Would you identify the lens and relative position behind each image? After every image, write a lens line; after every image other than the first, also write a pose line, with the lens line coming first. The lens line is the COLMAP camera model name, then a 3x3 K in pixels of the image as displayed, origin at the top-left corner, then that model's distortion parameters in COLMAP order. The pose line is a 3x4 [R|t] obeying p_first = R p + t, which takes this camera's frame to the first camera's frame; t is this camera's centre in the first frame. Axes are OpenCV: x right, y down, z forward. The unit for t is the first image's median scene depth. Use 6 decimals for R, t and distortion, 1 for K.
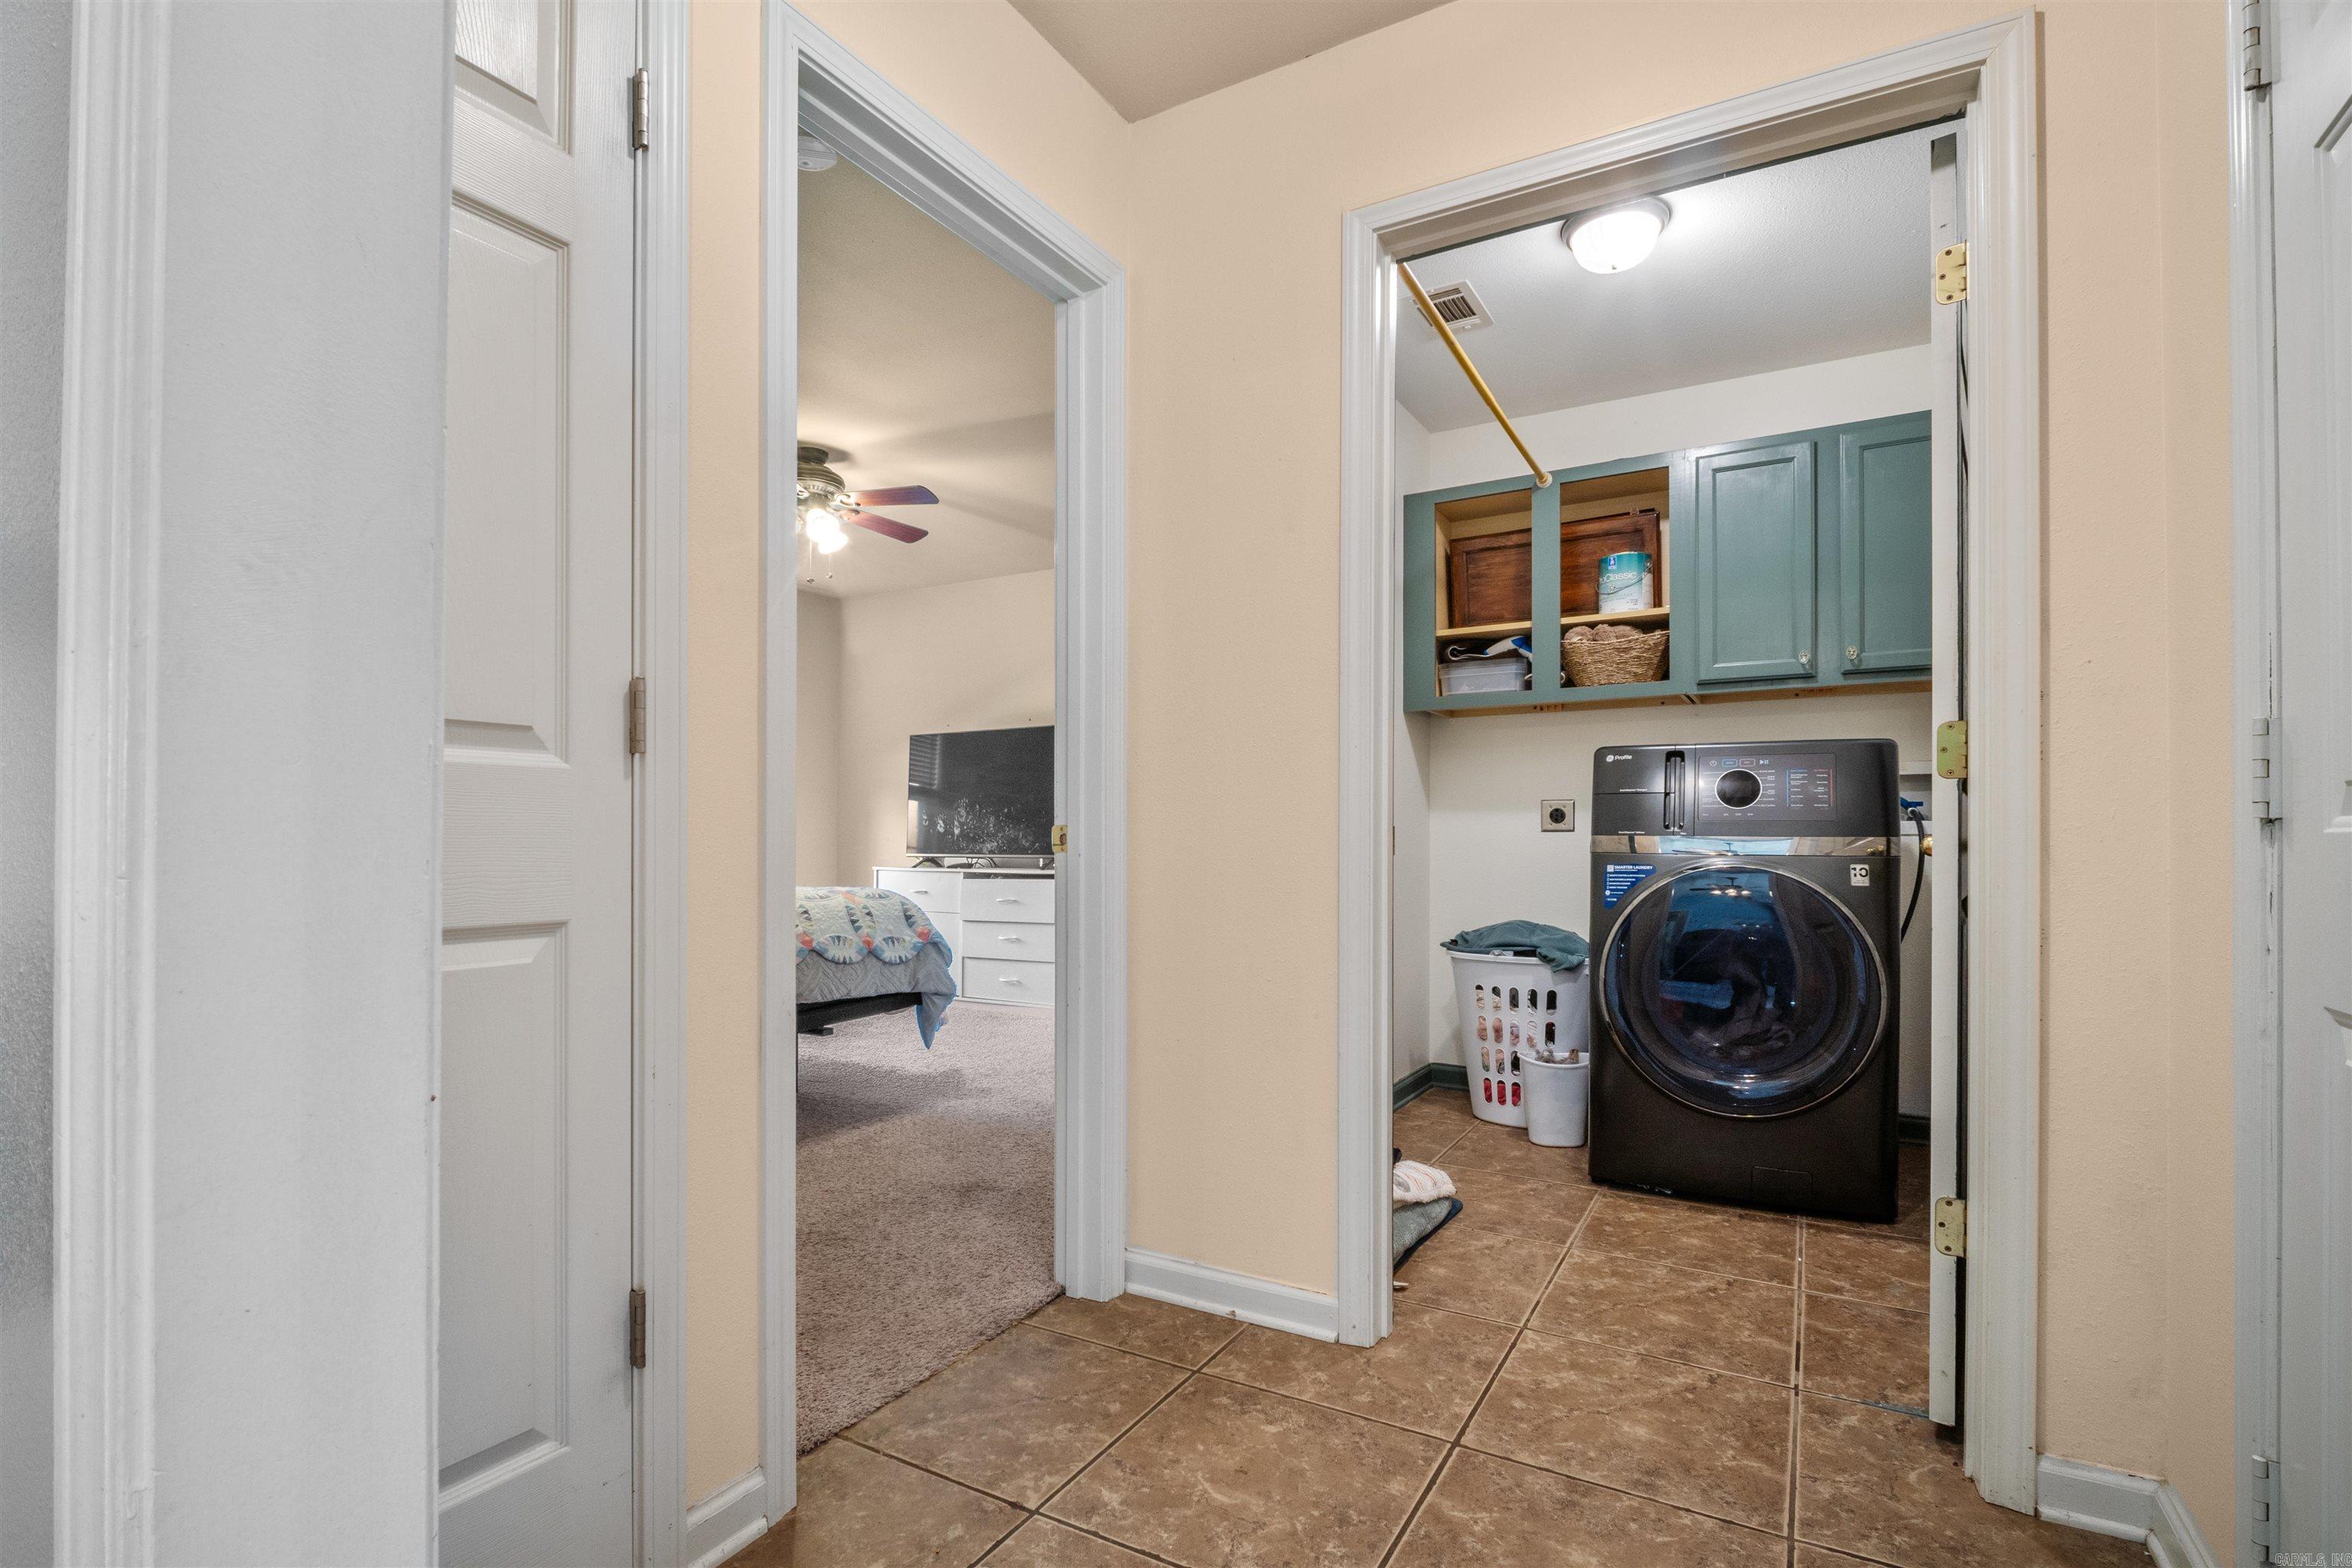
lens RADIAL K [[1086.8, 0, 1157.4], [0, 1086.8, 837.5], [0, 0, 1]] dist [-0.000881, -0.002246]
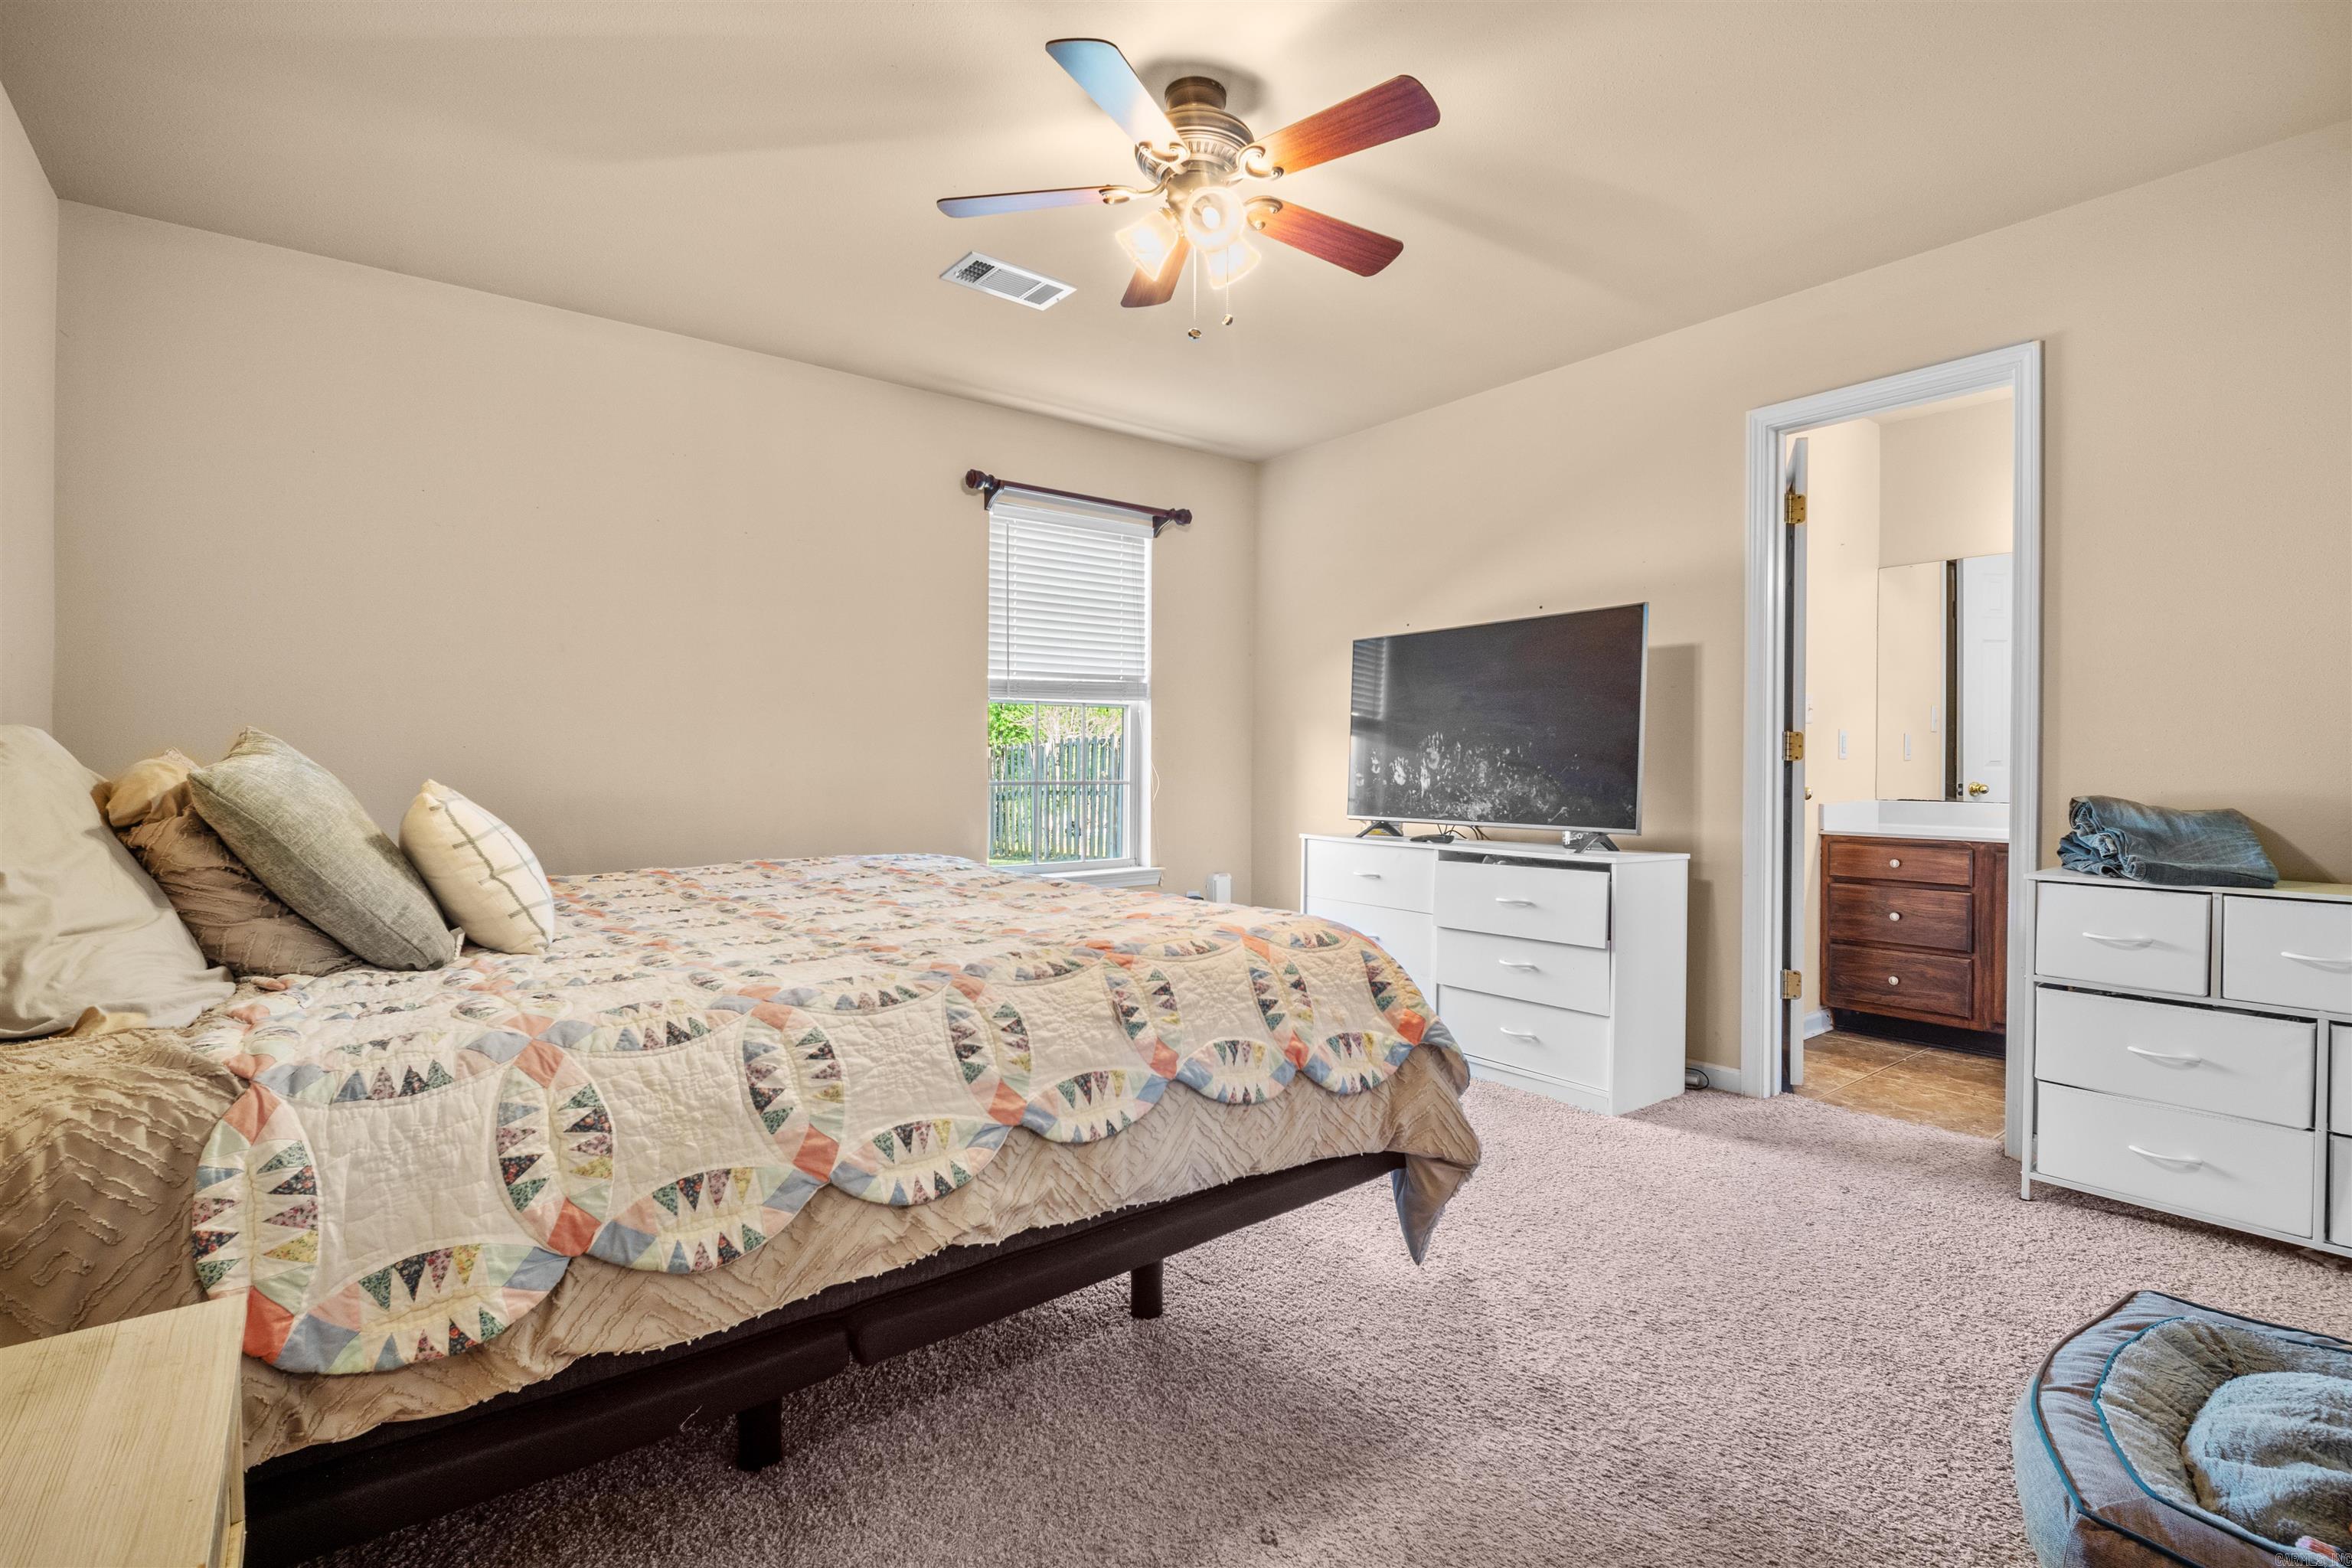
lens RADIAL K [[1086.8, 0, 1170.6], [0, 1086.8, 777.9], [0, 0, 1]] dist [-0.000881, -0.002246]
pose [[0.933530, 0.008027, -0.358409, -0.140278], [-0.005389, 0.999951, 0.008358, -0.020687], [0.358458, -0.005871, 0.933527, 0.509714]]
